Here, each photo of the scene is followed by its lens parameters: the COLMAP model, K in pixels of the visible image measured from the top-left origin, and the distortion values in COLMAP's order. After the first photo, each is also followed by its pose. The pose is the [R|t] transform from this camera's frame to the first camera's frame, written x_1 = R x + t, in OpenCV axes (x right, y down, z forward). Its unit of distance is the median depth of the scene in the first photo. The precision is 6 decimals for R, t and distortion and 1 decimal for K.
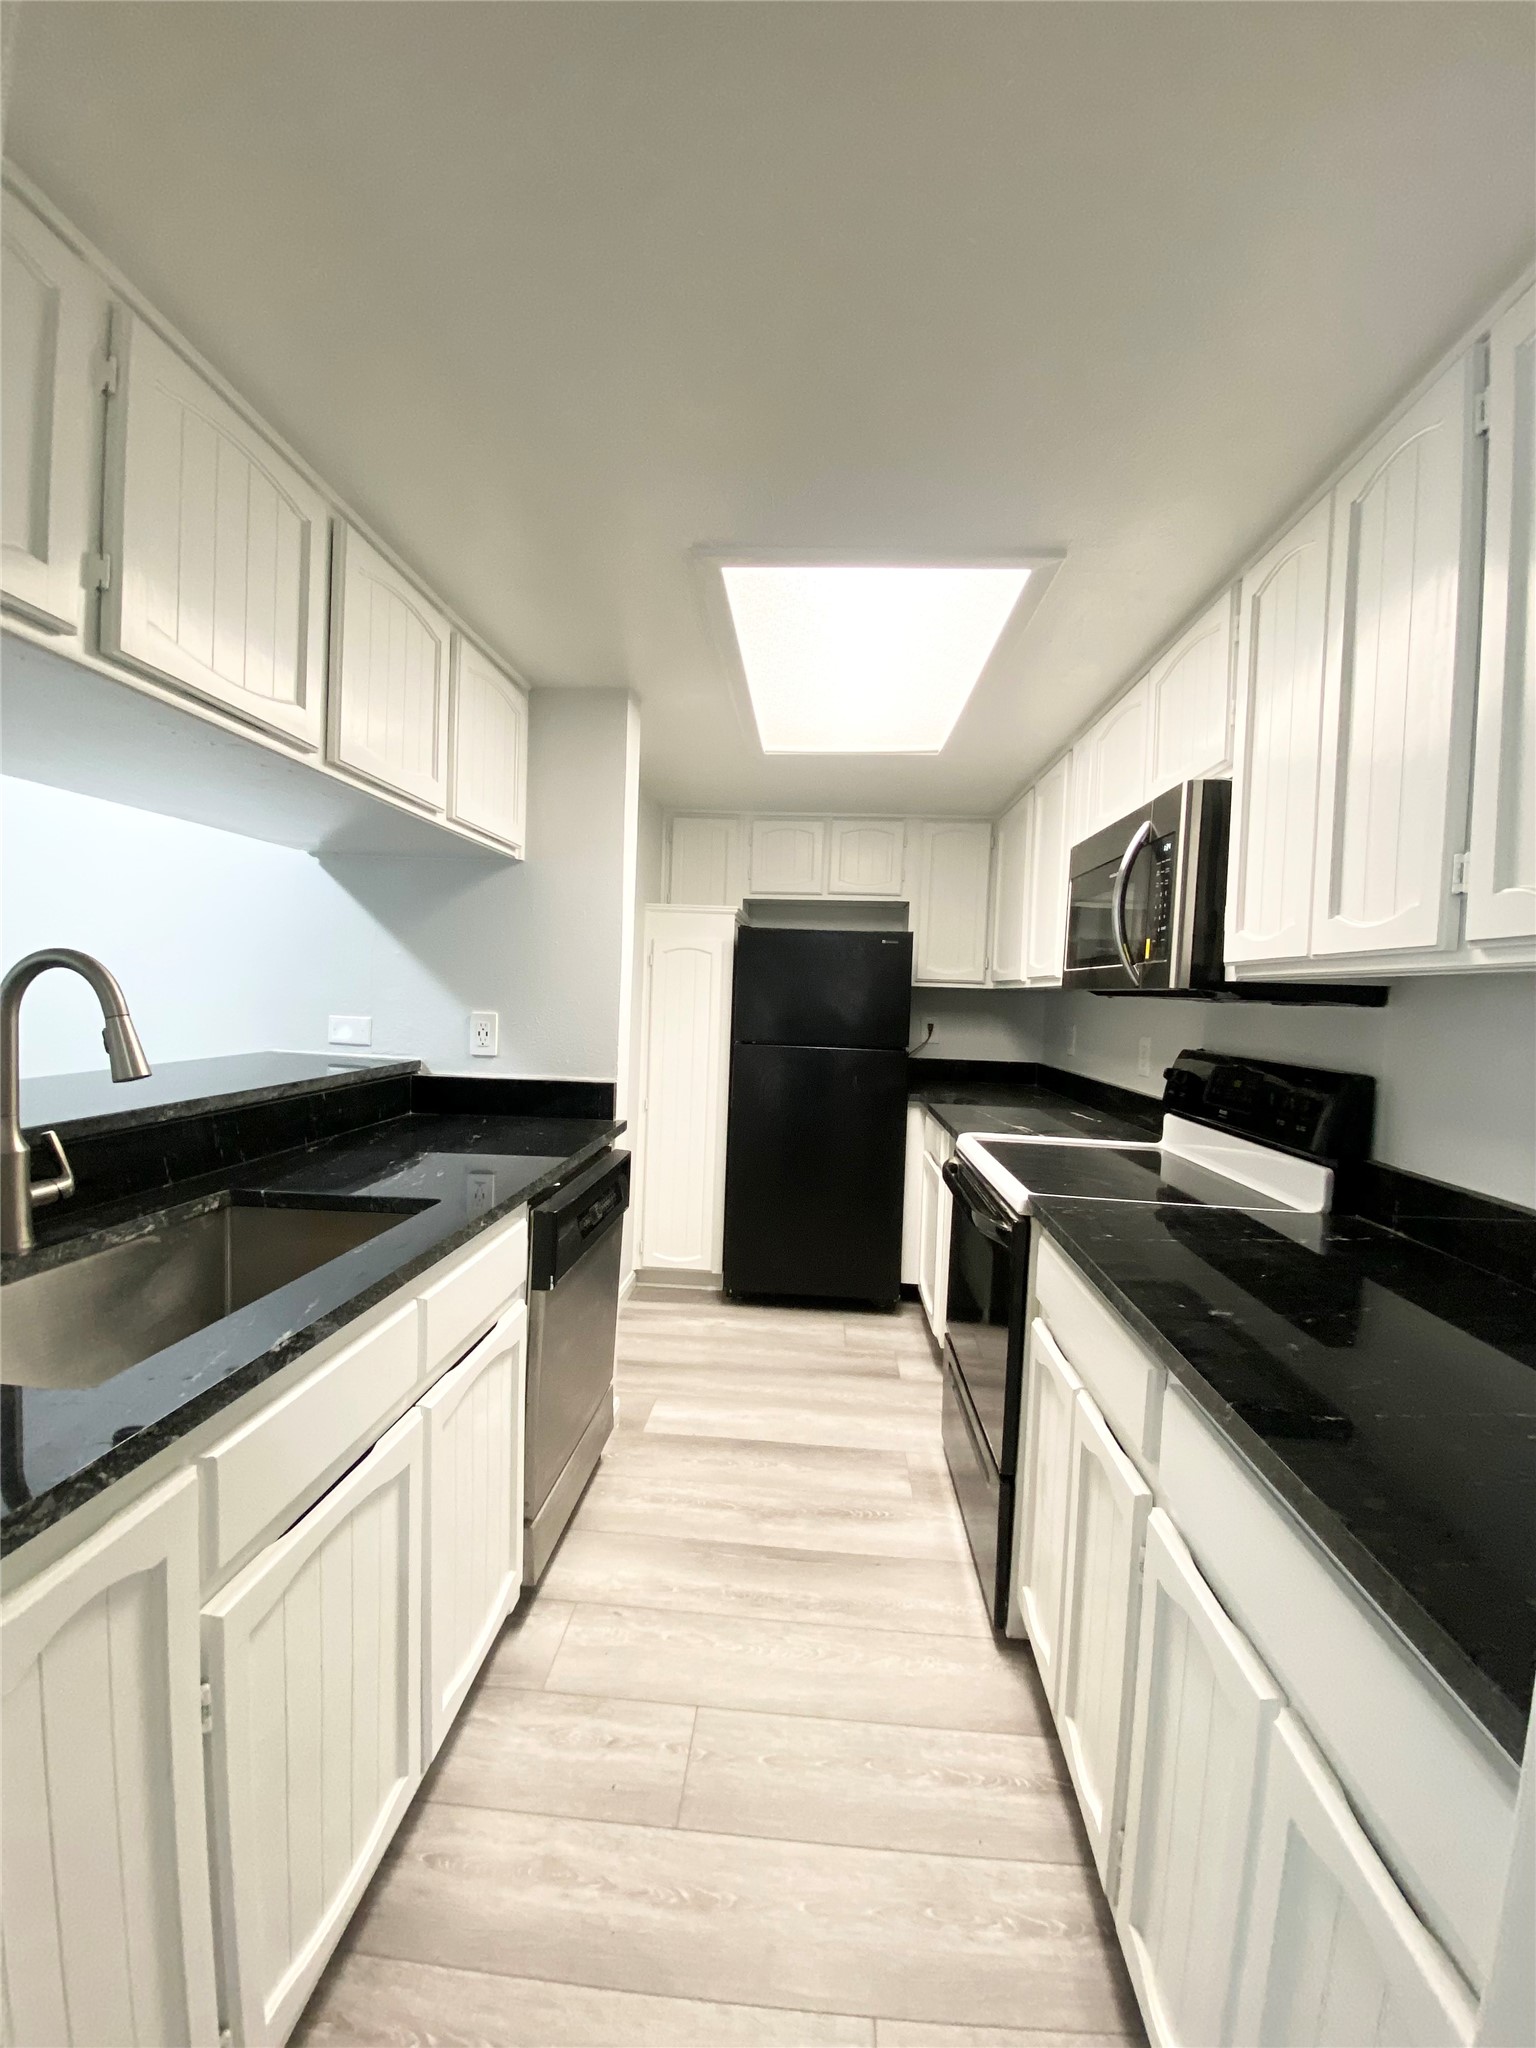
lens RADIAL K [[831.5, 0, 766.4], [0, 831.5, 1014.9], [0, 0, 1]] dist [0.011102, -0.015298]
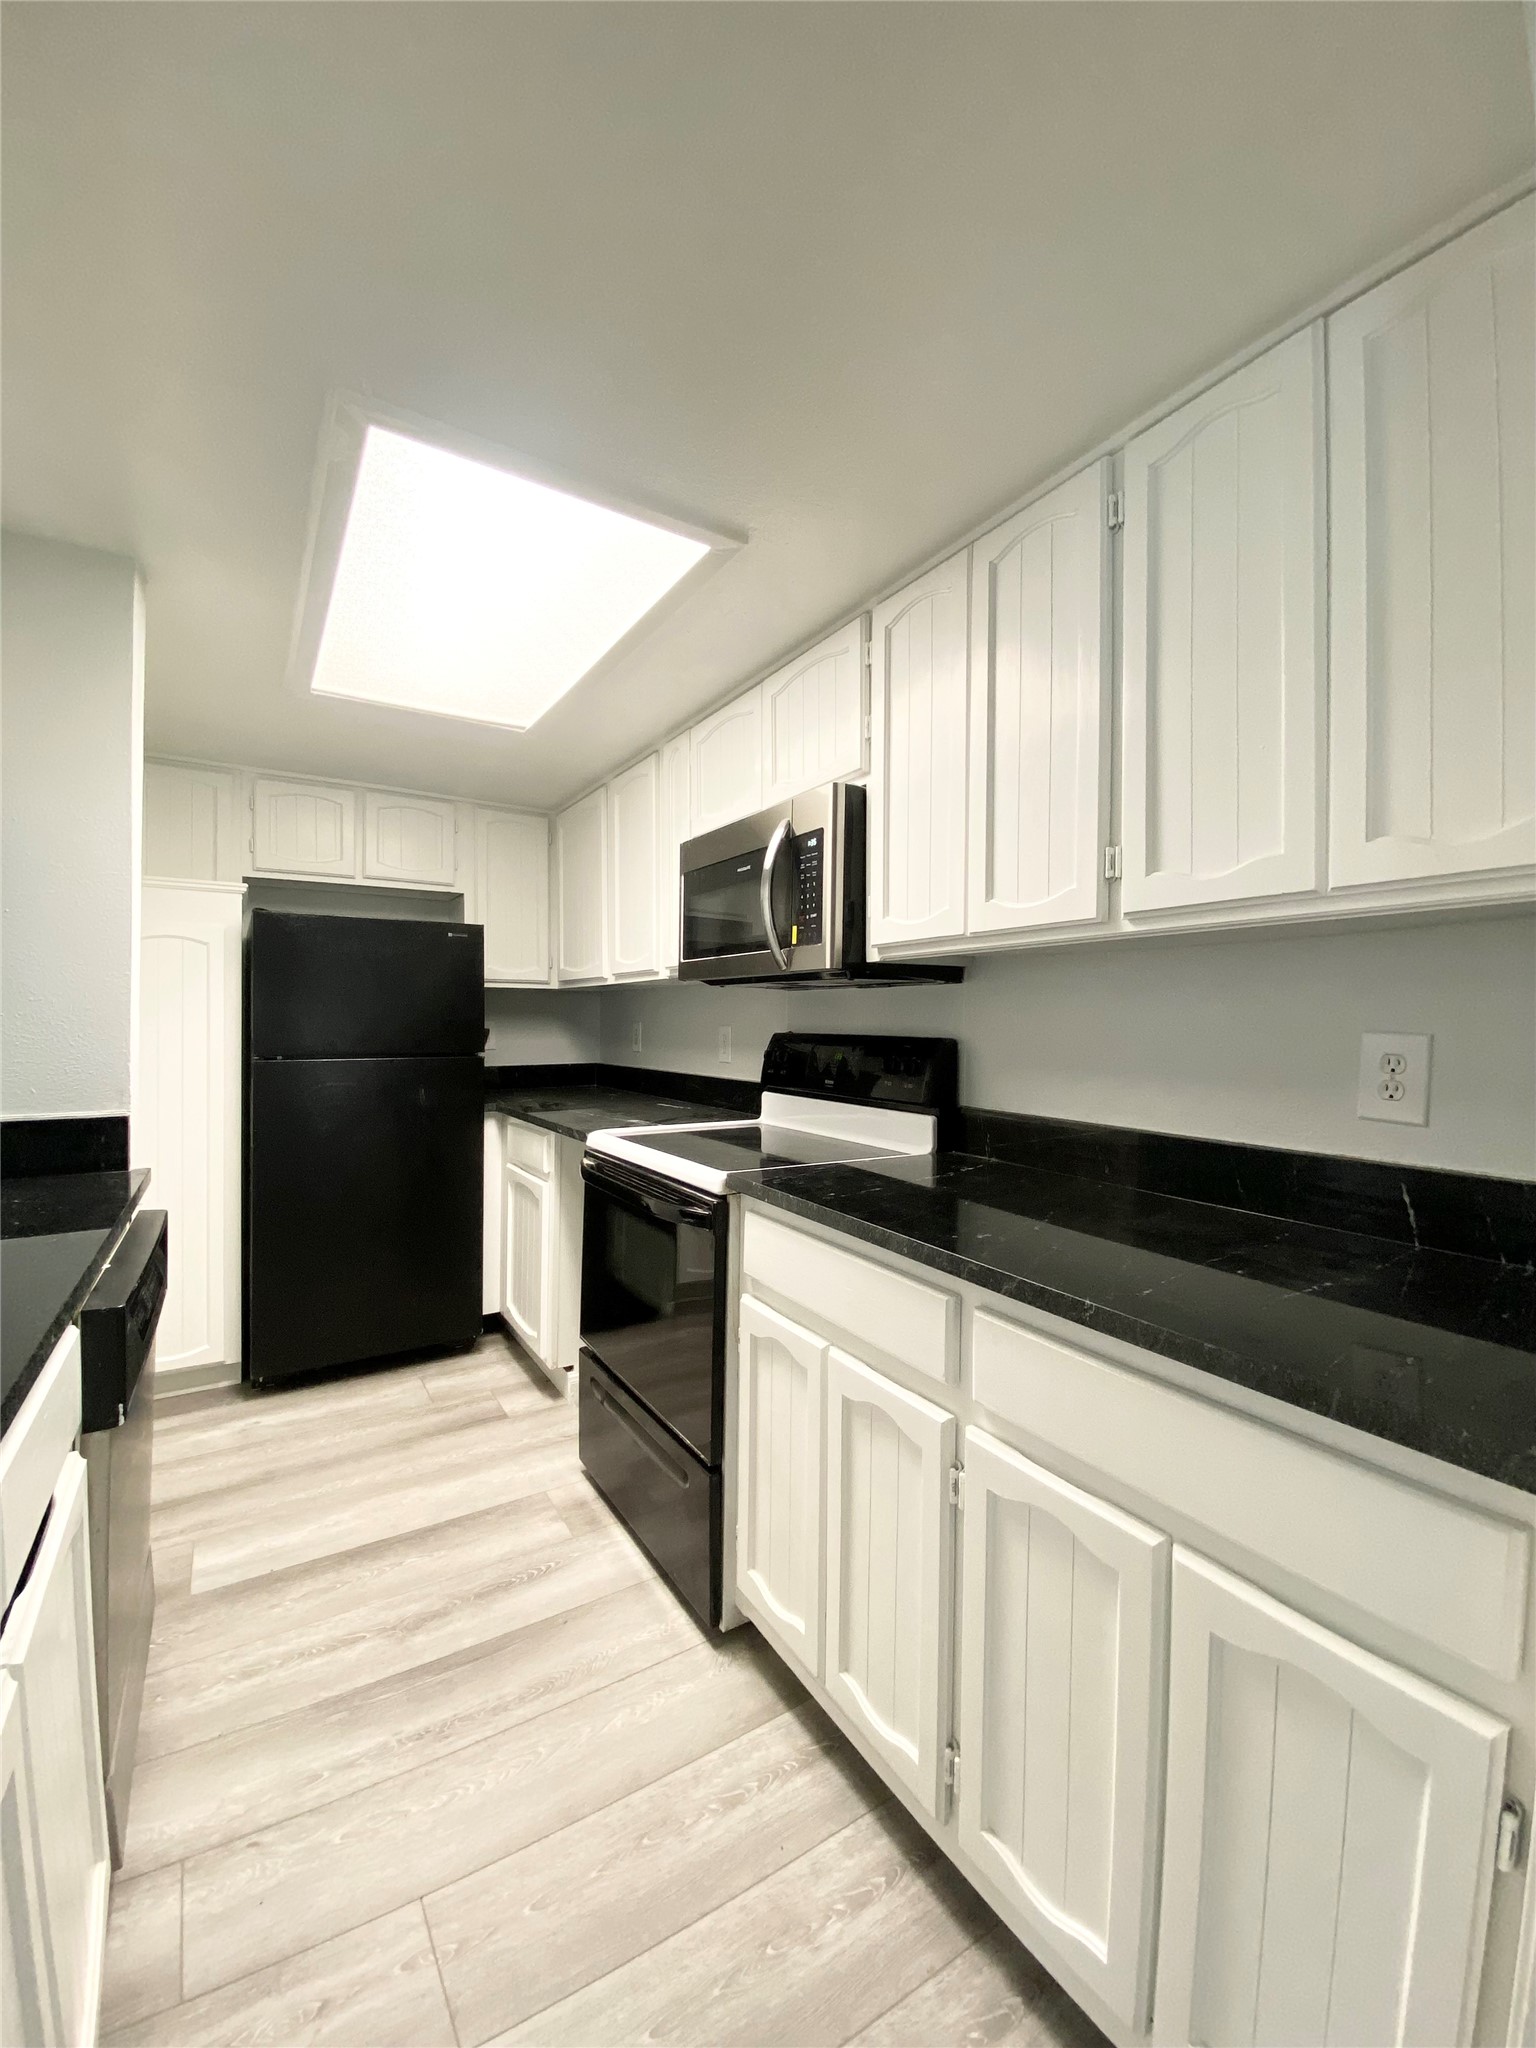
lens RADIAL K [[831.5, 0, 766.3], [0, 831.5, 1016.2], [0, 0, 1]] dist [0.011102, -0.015298]
pose [[0.808163, -0.032136, 0.588082, -0.225203], [0.042942, 0.999068, -0.004417, 0.032595], [-0.587392, 0.028823, 0.808789, 0.161825]]
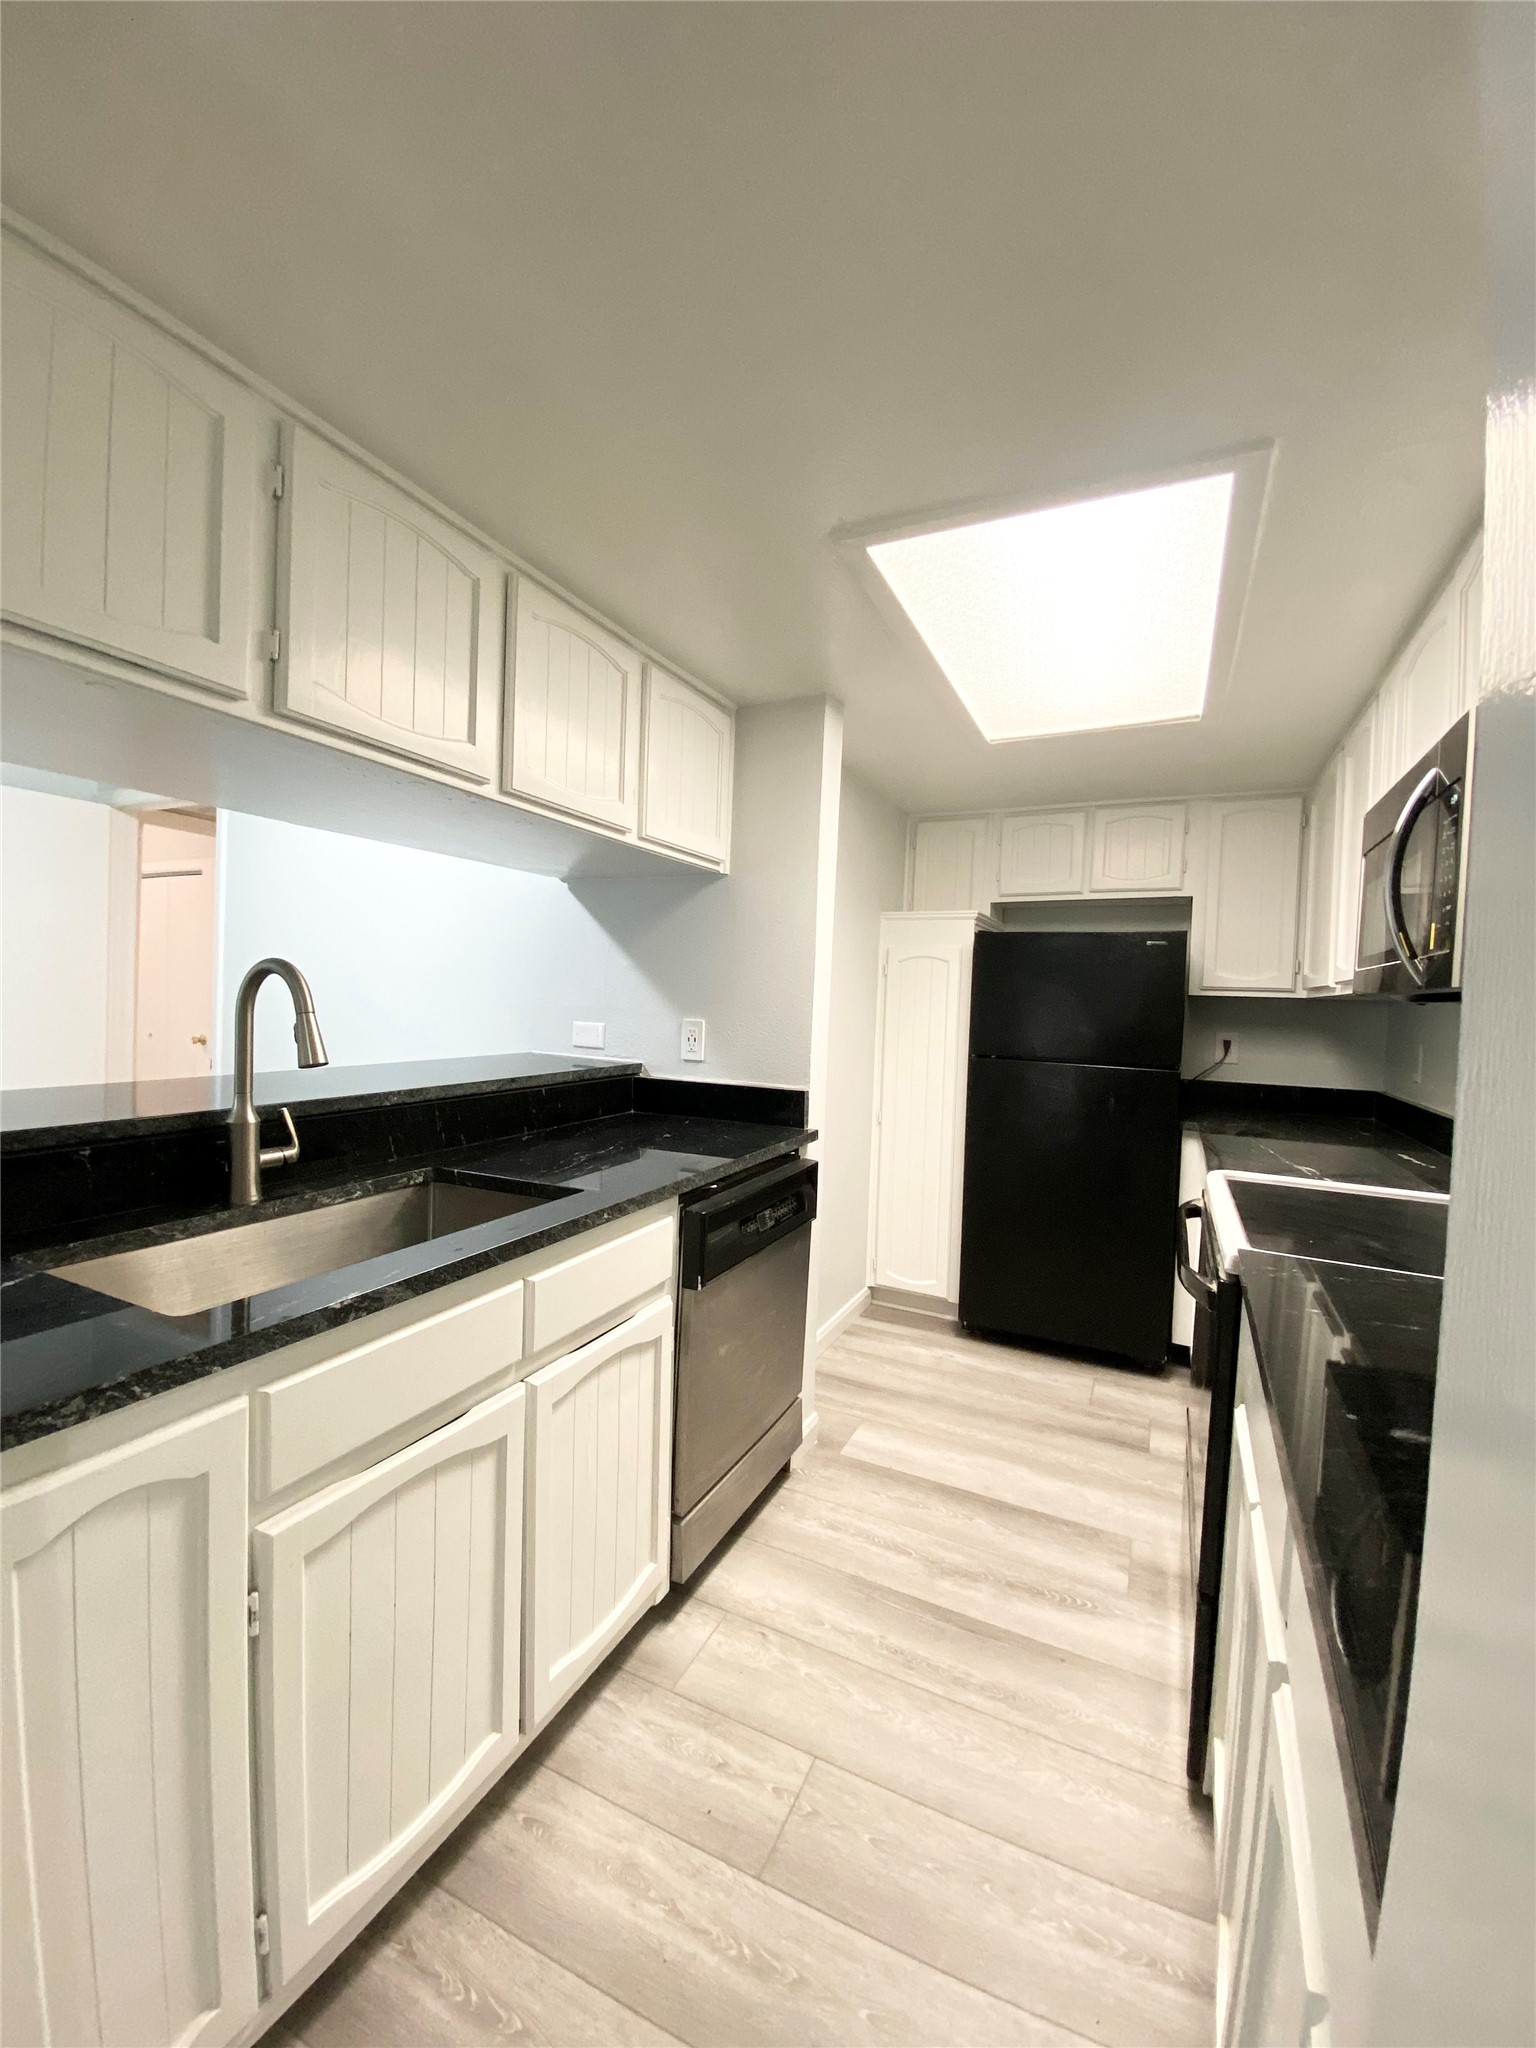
lens RADIAL K [[831.5, 0, 761.3], [0, 831.5, 1017.2], [0, 0, 1]] dist [0.011102, -0.015298]
pose [[0.927813, 0.004031, -0.373025, 0.189524], [-0.010318, 0.999836, -0.014860, 0.011800], [0.372904, 0.017636, 0.927702, 0.086557]]
